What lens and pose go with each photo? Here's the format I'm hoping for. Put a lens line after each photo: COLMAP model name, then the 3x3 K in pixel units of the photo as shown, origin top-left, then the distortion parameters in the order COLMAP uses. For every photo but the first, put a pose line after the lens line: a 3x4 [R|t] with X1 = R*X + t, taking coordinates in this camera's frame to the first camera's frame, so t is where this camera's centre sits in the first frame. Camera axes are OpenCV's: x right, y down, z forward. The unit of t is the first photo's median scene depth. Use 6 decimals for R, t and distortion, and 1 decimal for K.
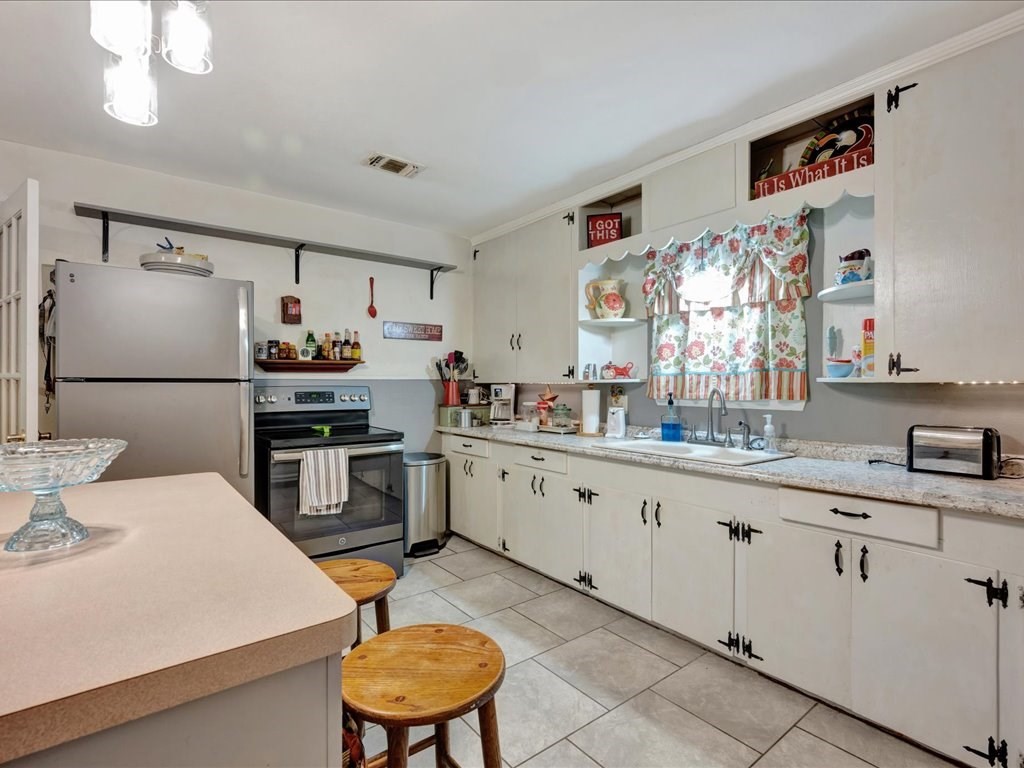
lens RADIAL K [[490.0, 0, 512.0], [0, 490.0, 384.0], [0, 0, 1]] dist [0.000397, -0.000462]
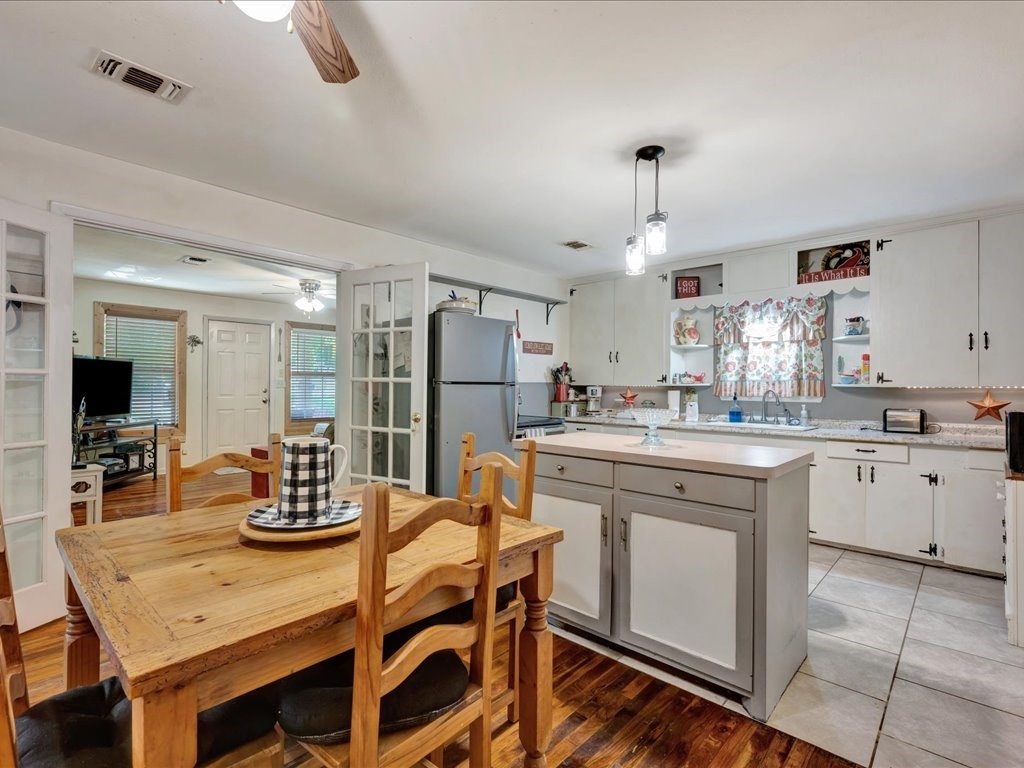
lens RADIAL K [[500.1, 0, 494.0], [0, 500.1, 383.3], [0, 0, 1]] dist [-0.002370, -0.000592]
pose [[0.988045, 0.006558, 0.154025, -0.782201], [-0.006025, 0.999974, -0.003926, -0.000908], [-0.154047, 0.002951, 0.988059, -0.552014]]
